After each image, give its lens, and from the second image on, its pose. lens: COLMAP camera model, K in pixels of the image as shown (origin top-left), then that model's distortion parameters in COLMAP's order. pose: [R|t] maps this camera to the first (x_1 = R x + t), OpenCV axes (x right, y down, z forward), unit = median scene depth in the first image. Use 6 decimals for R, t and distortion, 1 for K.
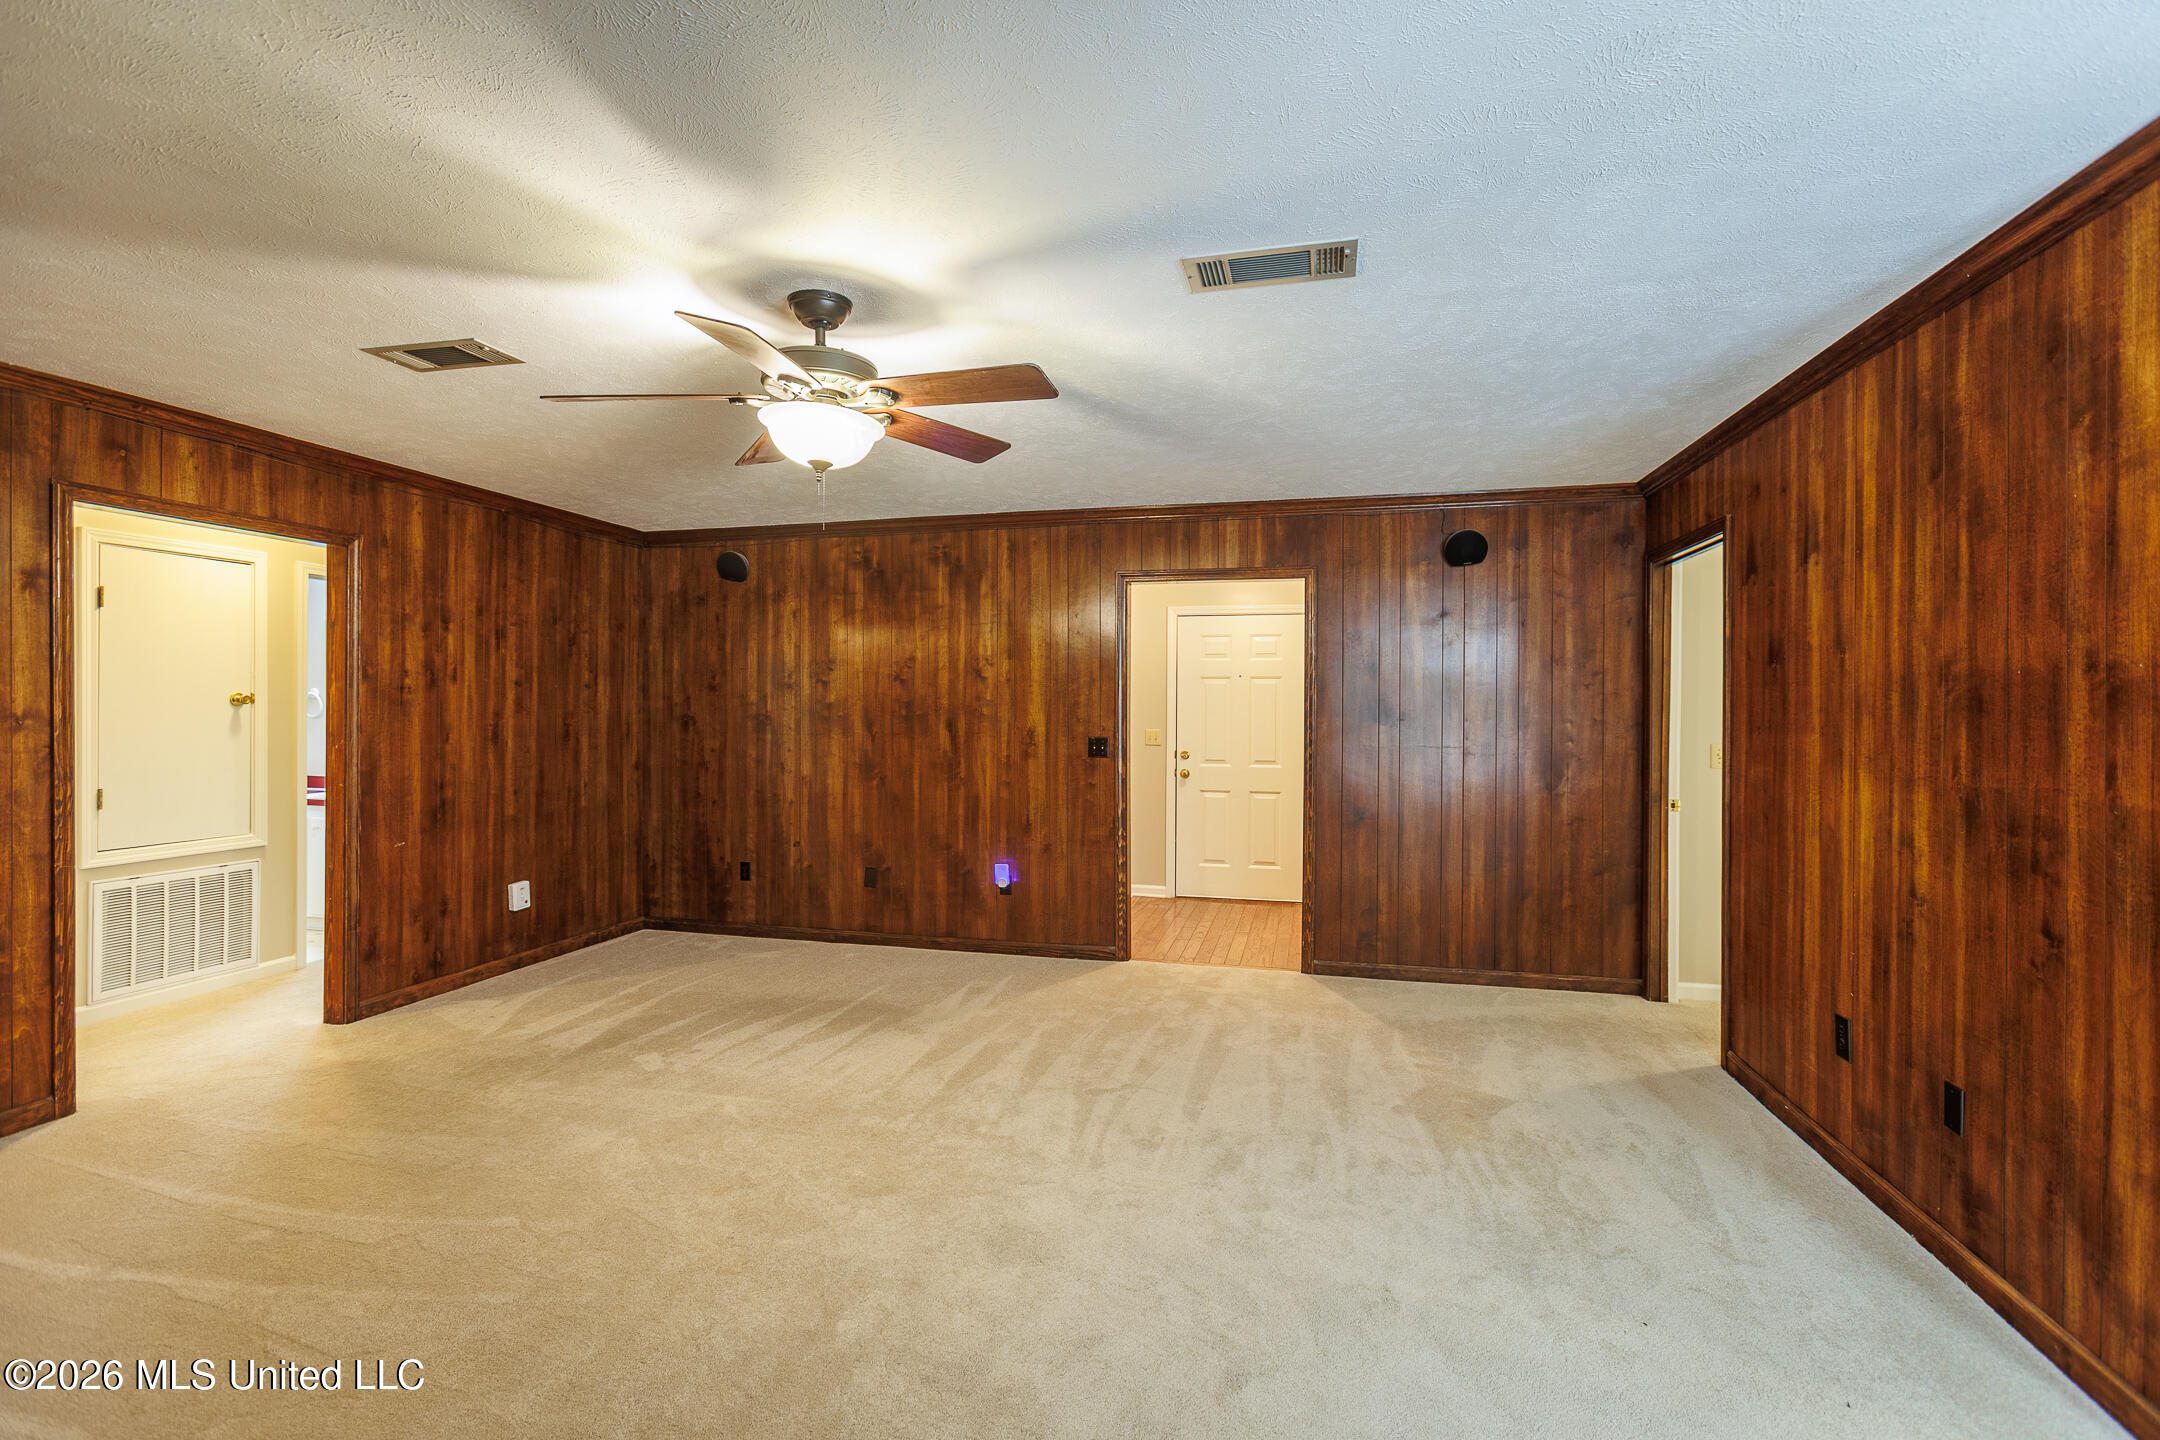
lens RADIAL K [[964.6, 0, 1080.0], [0, 964.6, 720.0], [0, 0, 1]] dist [-0.002128, -0.000482]
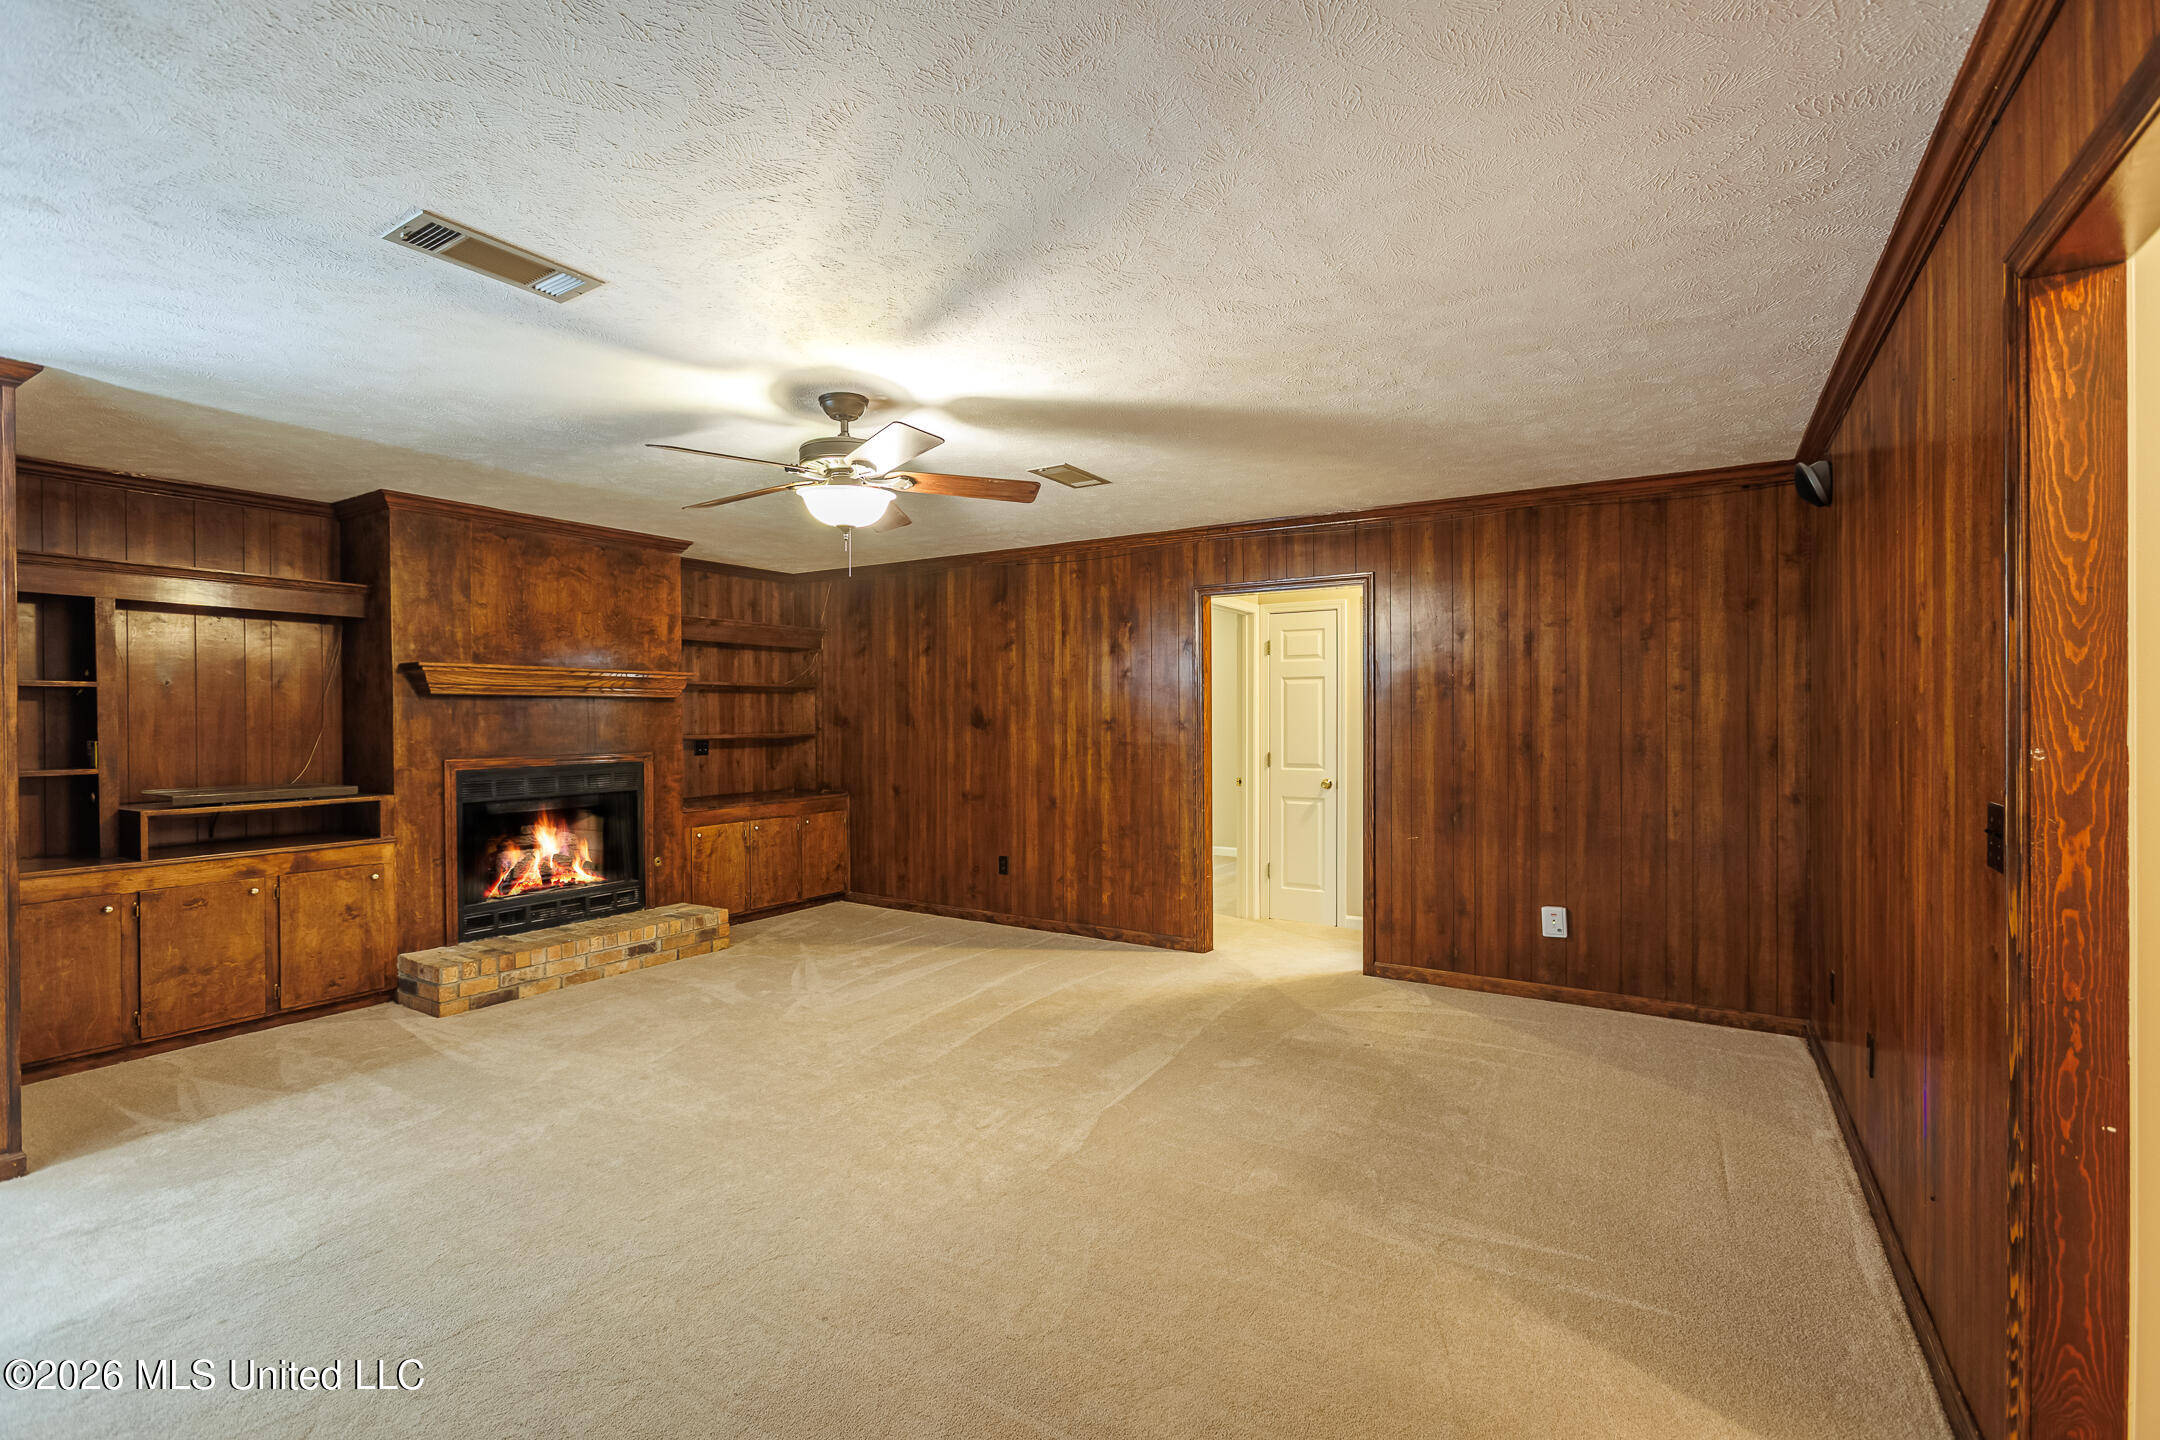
lens RADIAL K [[977.8, 0, 1080.0], [0, 977.8, 720.0], [0, 0, 1]] dist [-0.011262, 0.016021]
pose [[-0.316653, 0.000584, -0.948541, 0.462891], [-0.009295, 0.999950, 0.003719, -0.008450], [0.948496, 0.009994, -0.316632, 0.916612]]
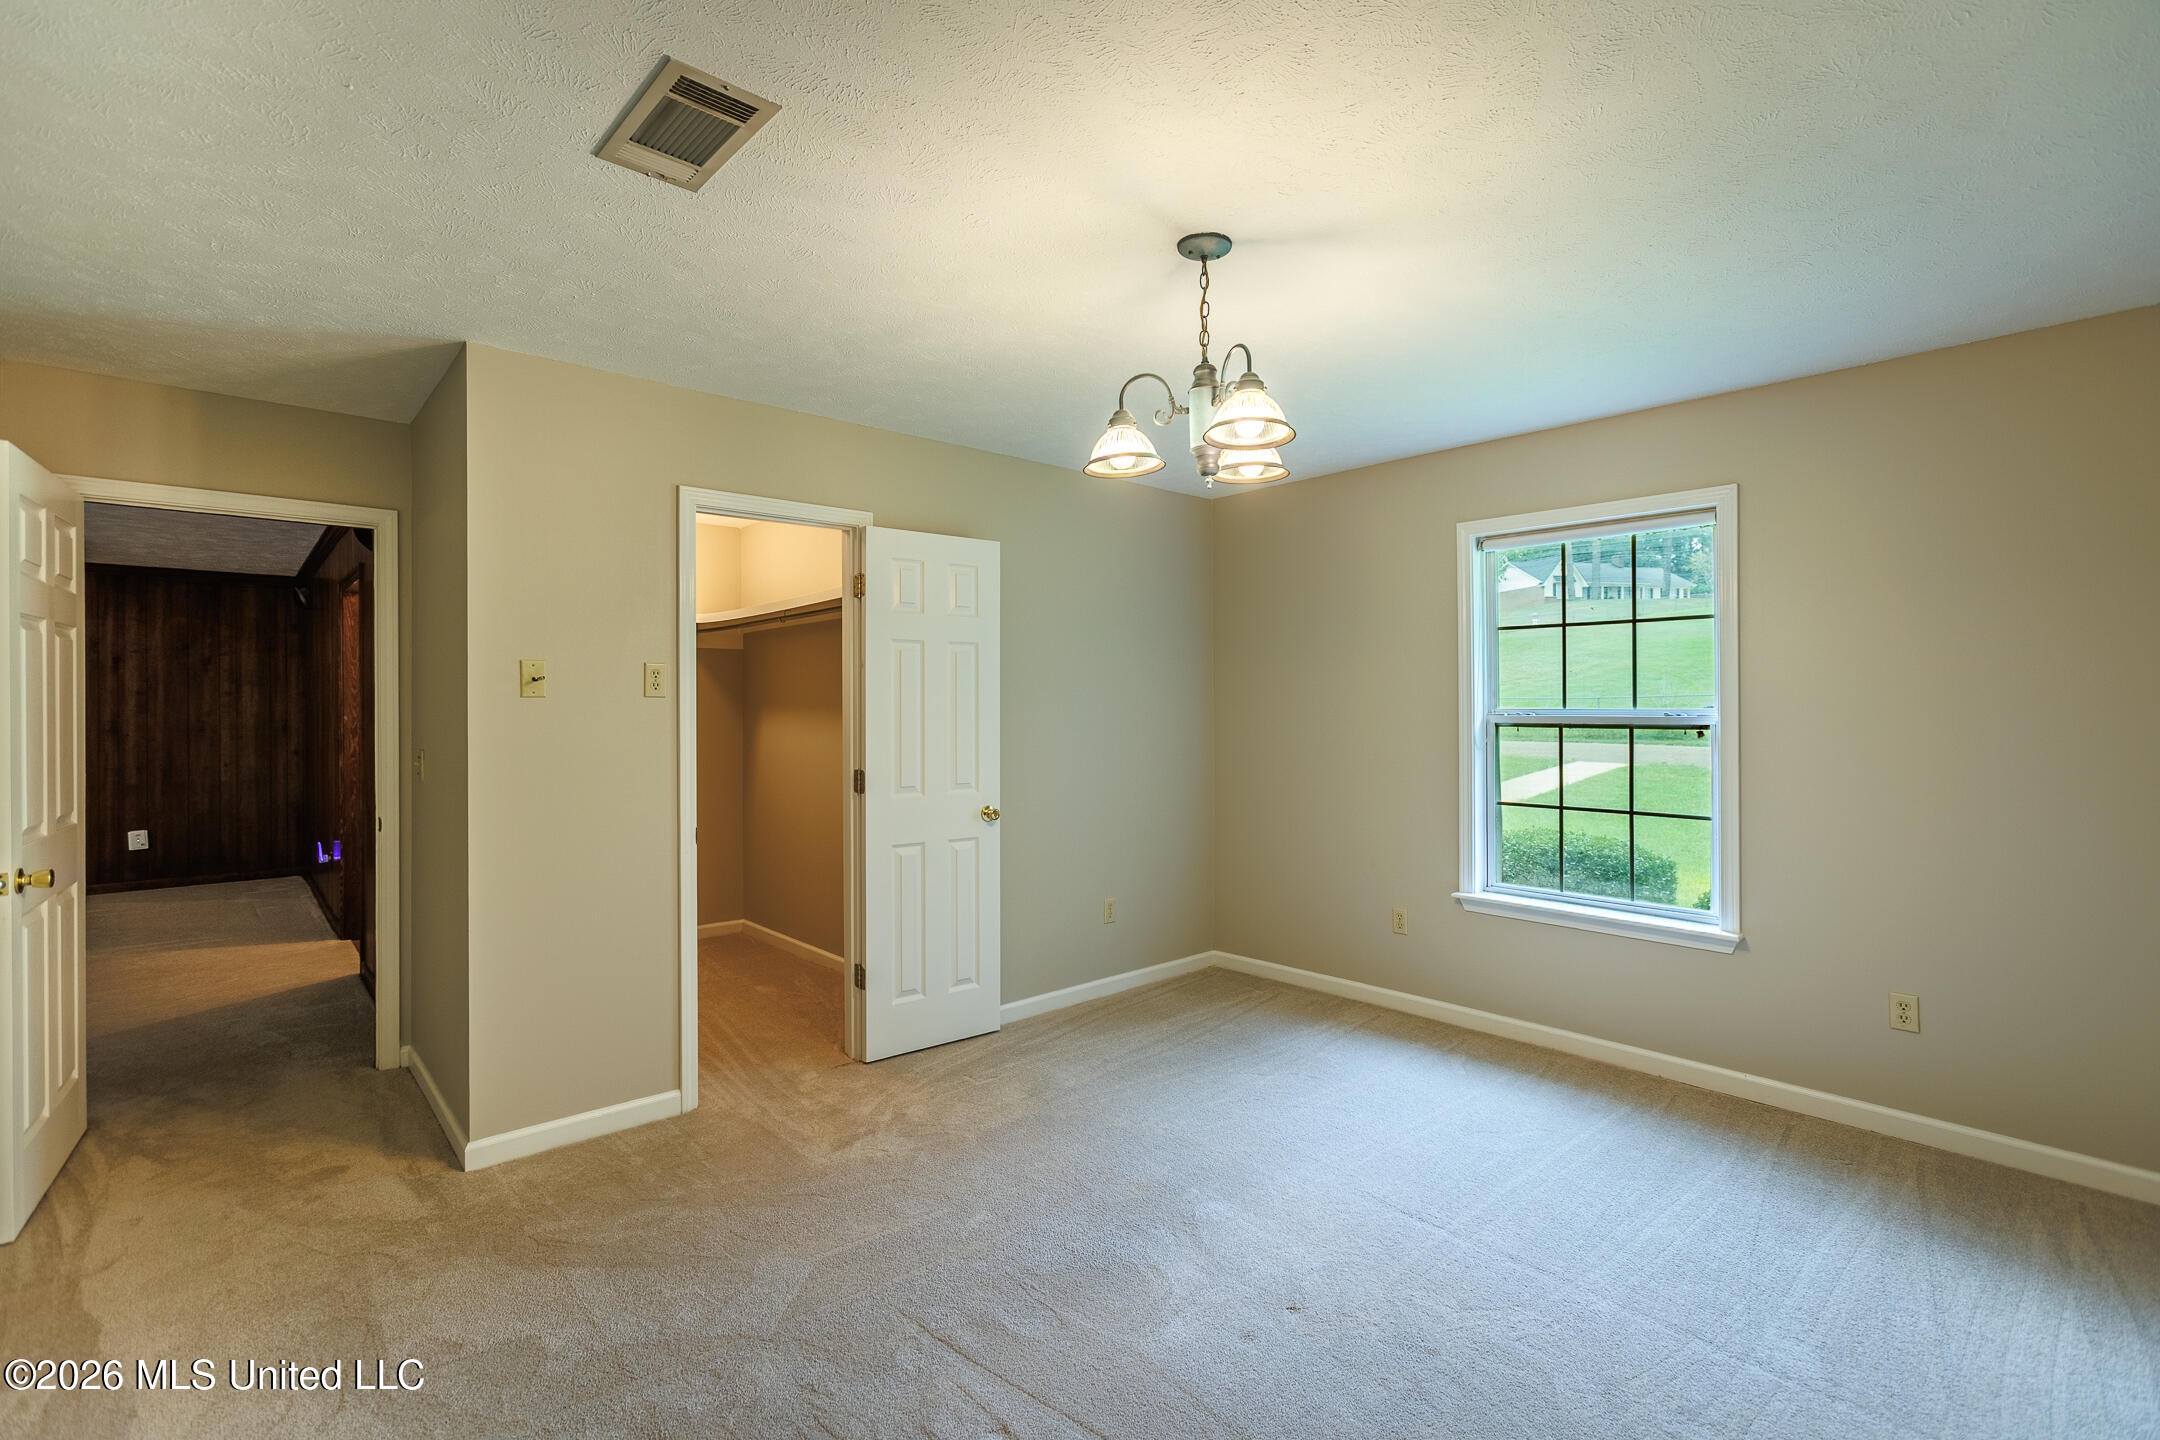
lens RADIAL K [[955.4, 0, 1077.3], [0, 955.4, 704.2], [0, 0, 1]] dist [-0.019963, 0.010683]
pose [[0.827440, -0.004631, -0.561536, 1.458323], [-0.001190, 0.999949, -0.010001, -0.008966], [0.561554, 0.008943, 0.827392, 0.652904]]
